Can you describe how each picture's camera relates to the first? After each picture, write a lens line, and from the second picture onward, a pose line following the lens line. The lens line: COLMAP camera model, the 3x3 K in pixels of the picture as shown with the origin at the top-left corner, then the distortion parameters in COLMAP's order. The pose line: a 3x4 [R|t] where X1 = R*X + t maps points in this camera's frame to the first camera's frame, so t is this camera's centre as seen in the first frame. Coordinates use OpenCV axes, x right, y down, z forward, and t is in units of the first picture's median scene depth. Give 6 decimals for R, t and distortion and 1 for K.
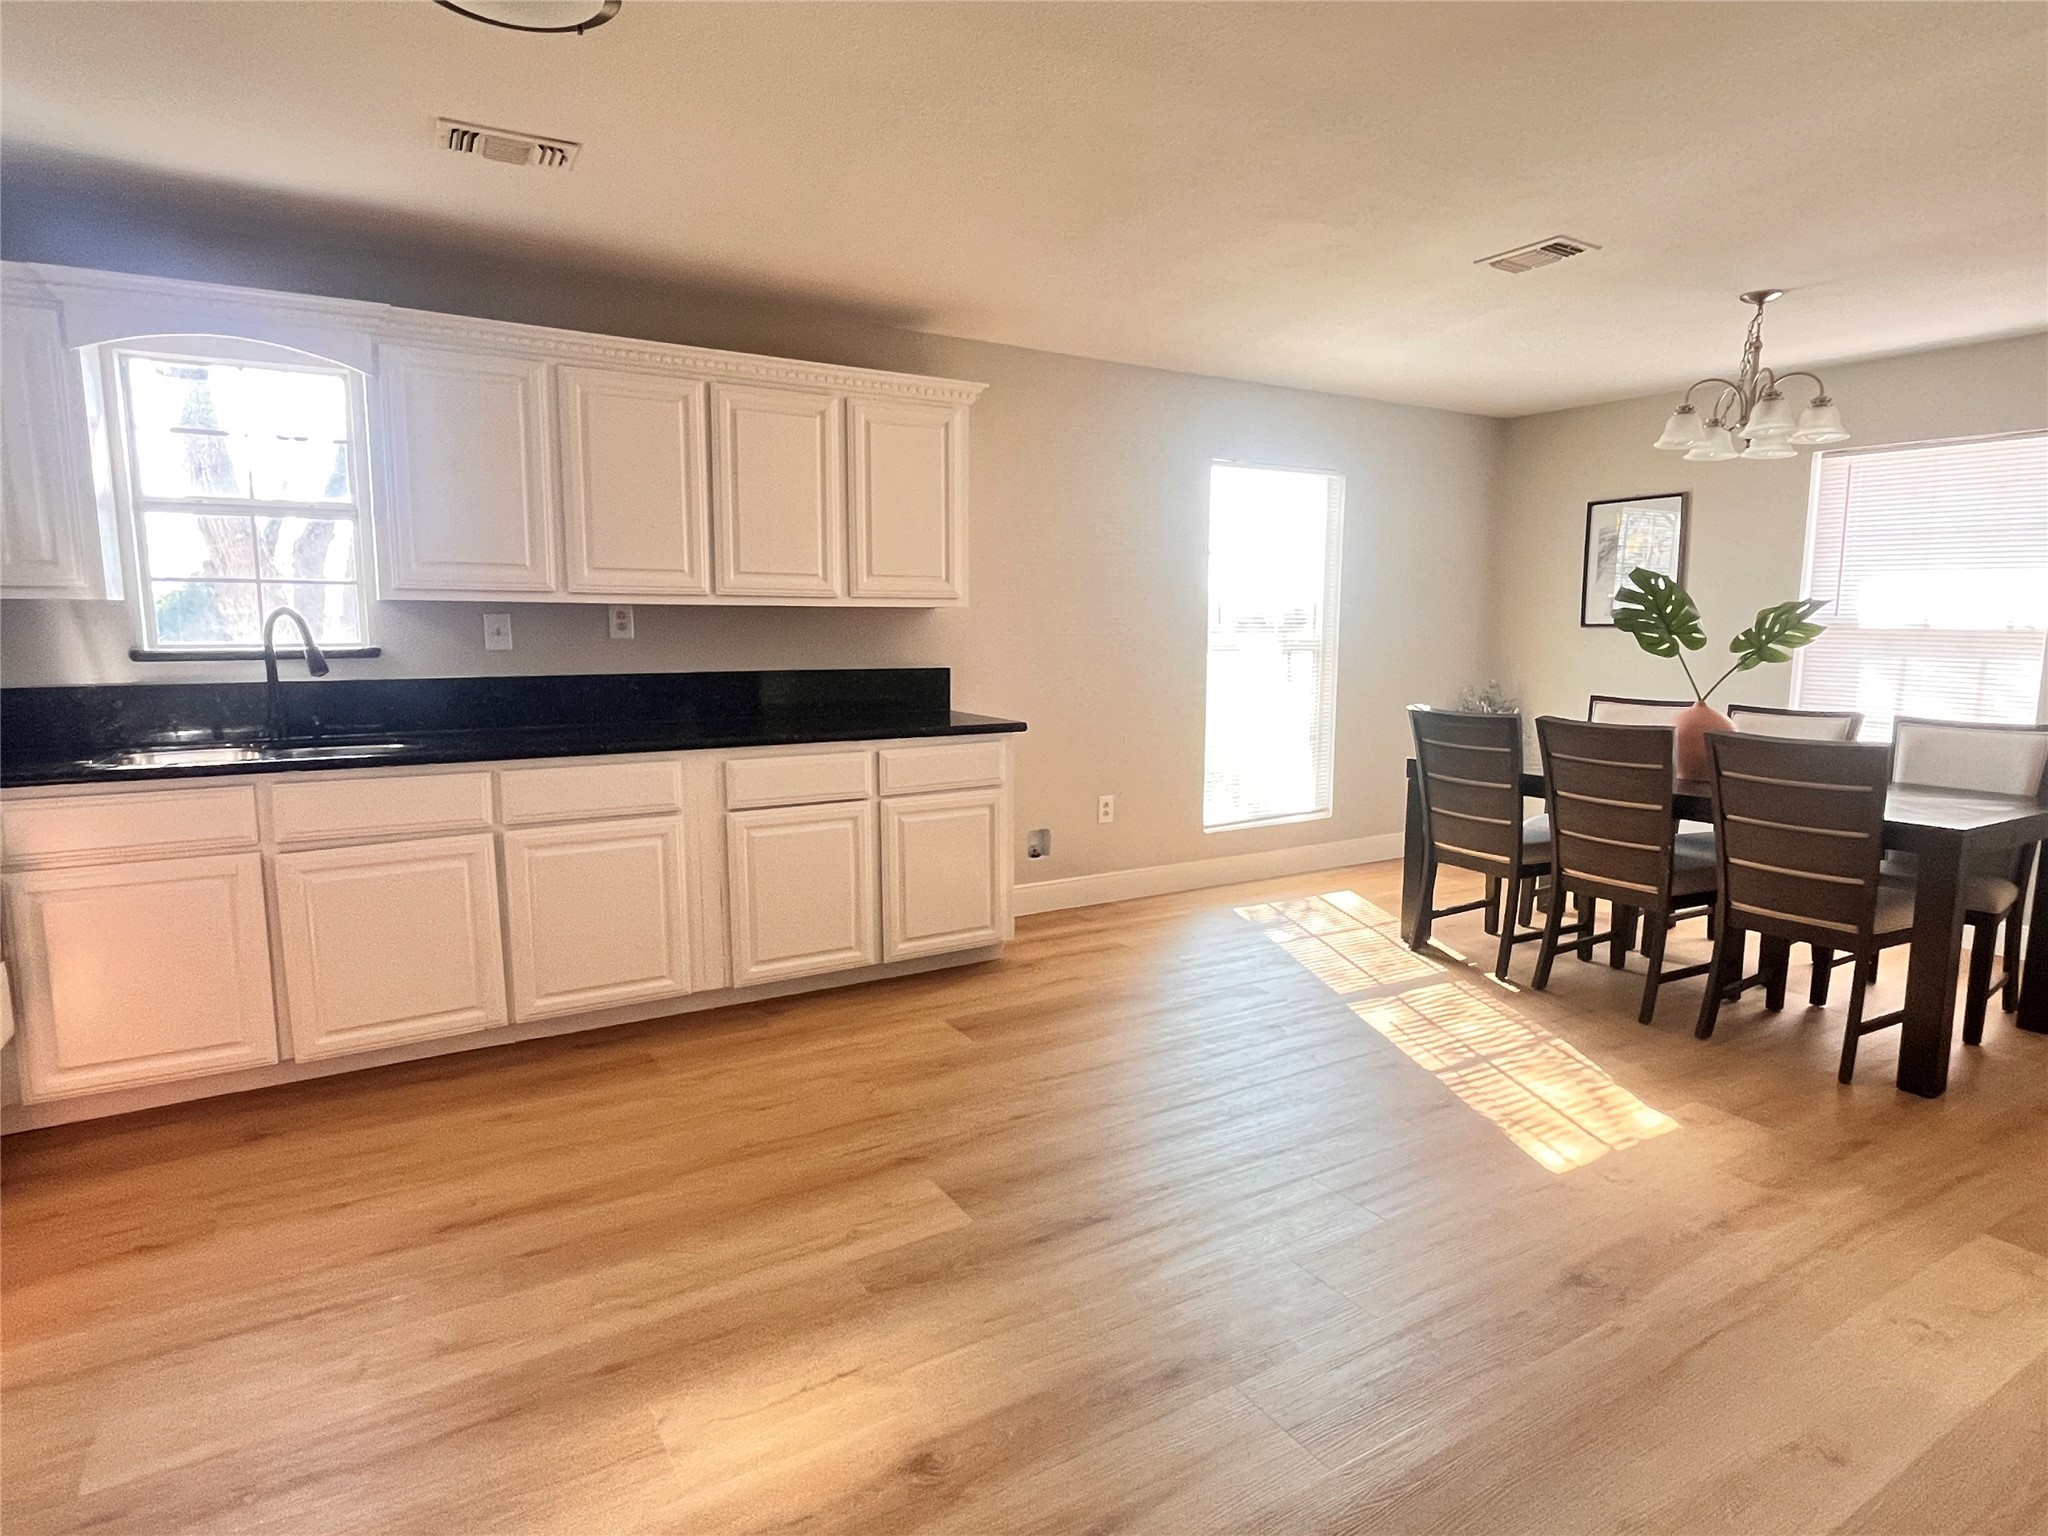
lens RADIAL K [[1124.2, 0, 1035.5], [0, 1124.2, 764.1], [0, 0, 1]] dist [-0.001594, -0.002000]
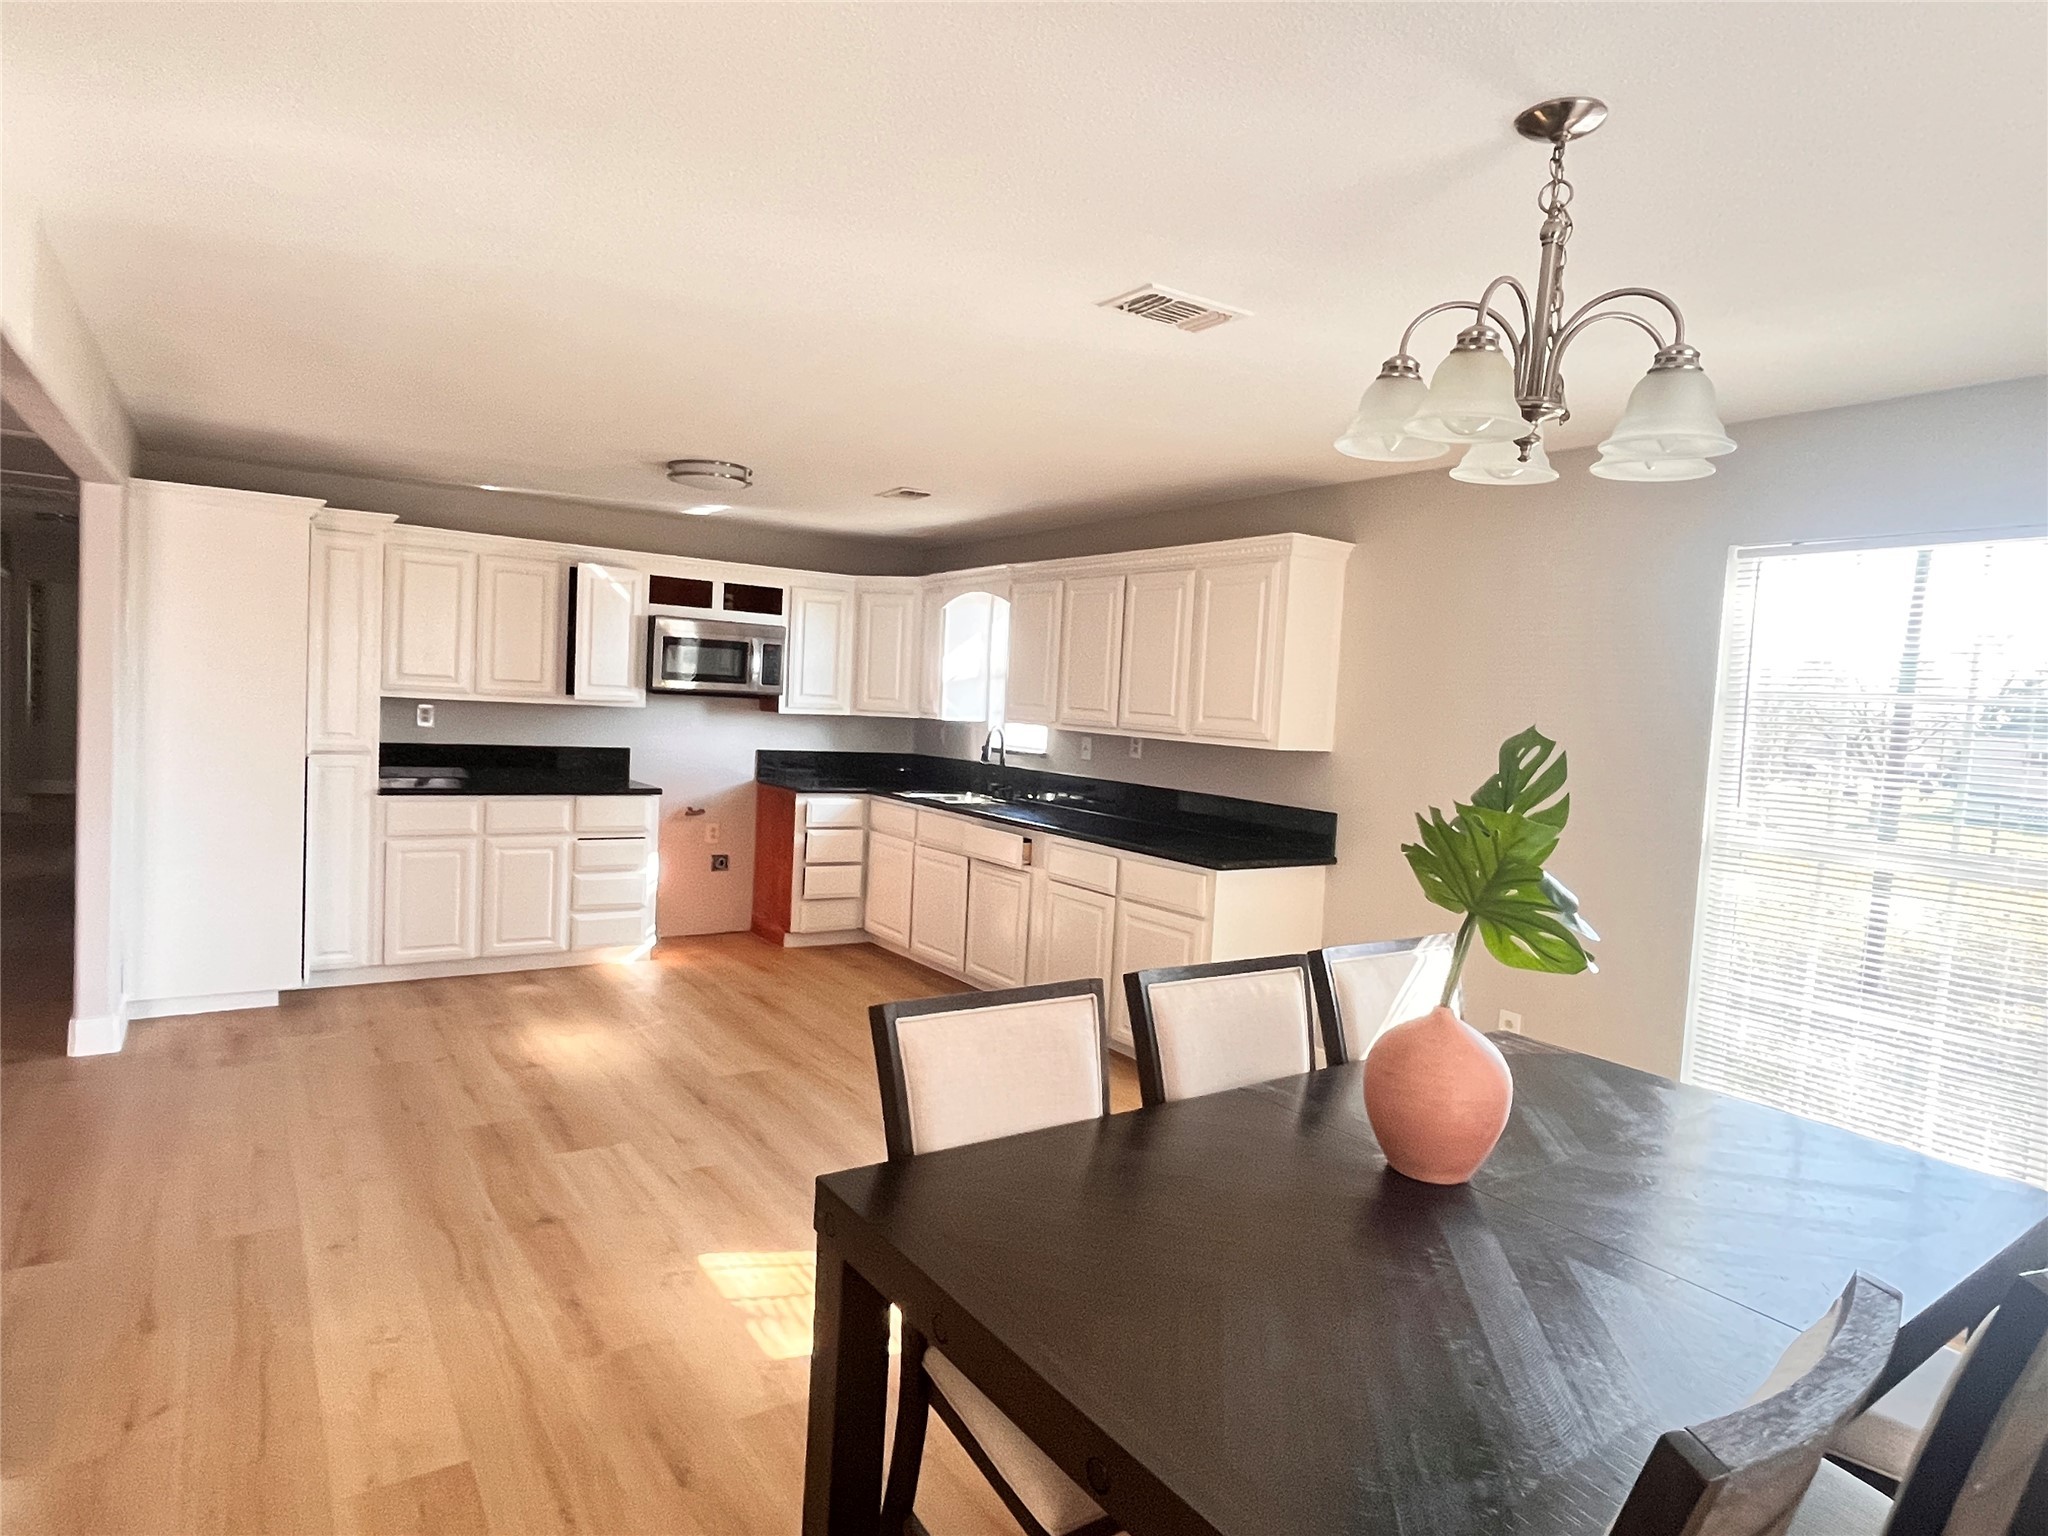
lens RADIAL K [[1145.2, 0, 1014.1], [0, 1145.2, 767.4], [0, 0, 1]] dist [-0.023547, -0.001819]
pose [[0.048208, 0.054928, -0.997326, 1.287162], [-0.182090, 0.982238, 0.045295, -0.171322], [0.982099, 0.179420, 0.057354, 0.956187]]
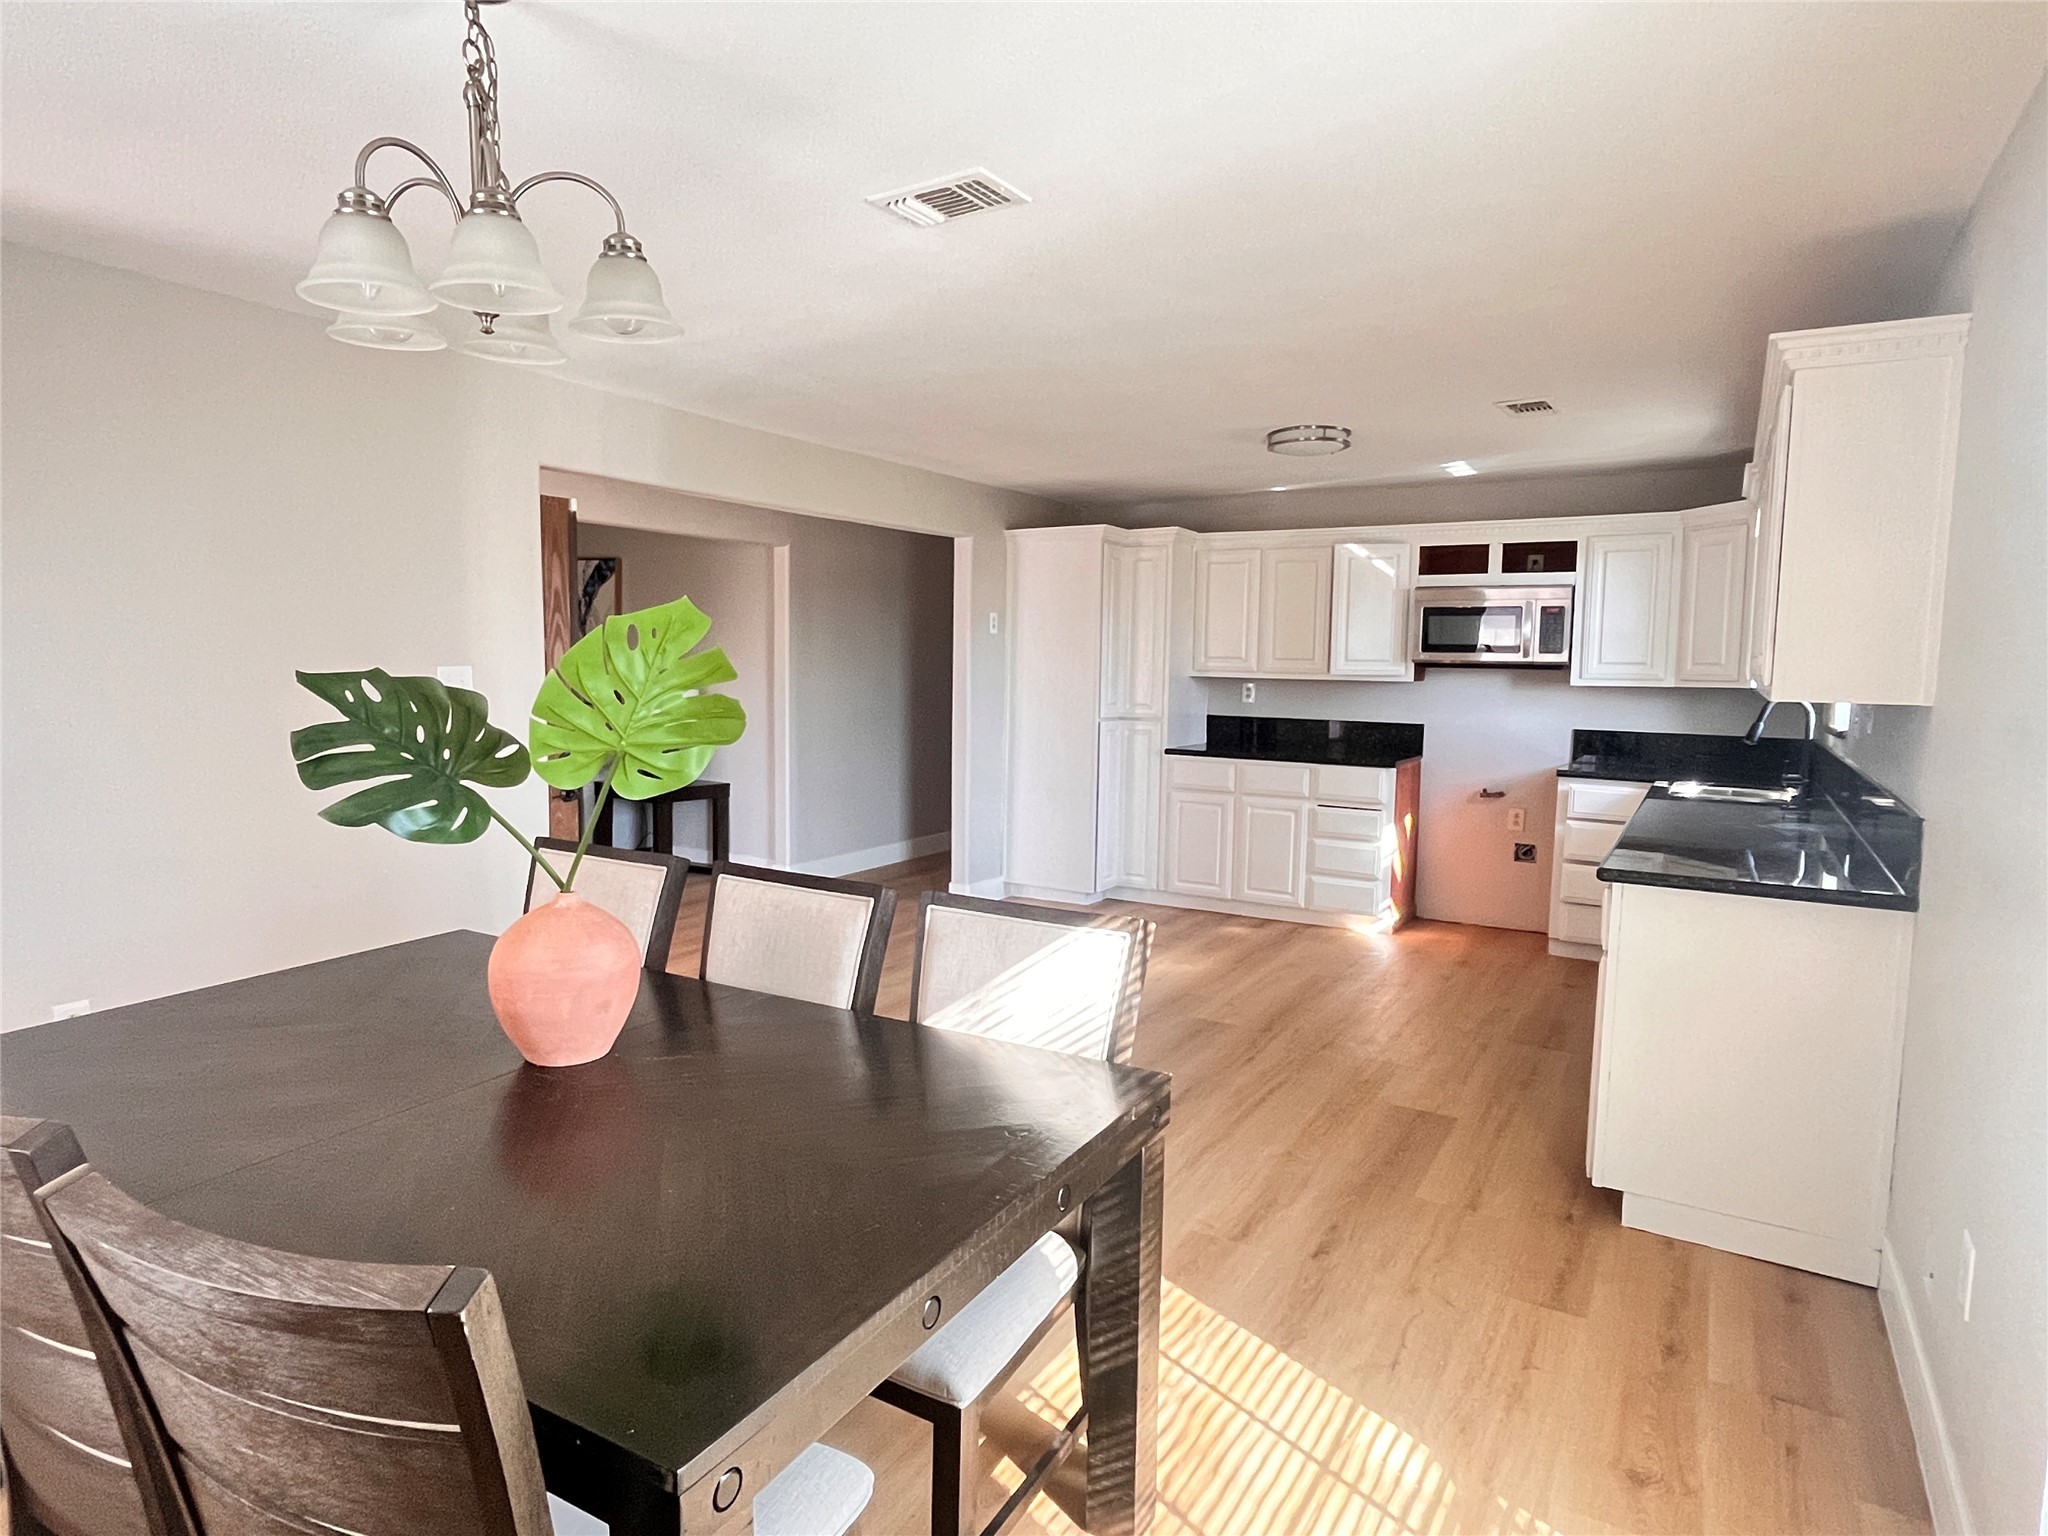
lens RADIAL K [[1145.2, 0, 1030.1], [0, 1145.2, 768.3], [0, 0, 1]] dist [-0.023547, -0.001819]
pose [[-0.886869, 0.021436, -0.461523, 0.777429], [-0.081532, 0.975985, 0.202004, -0.260793], [0.454769, 0.216780, -0.863824, 1.821449]]
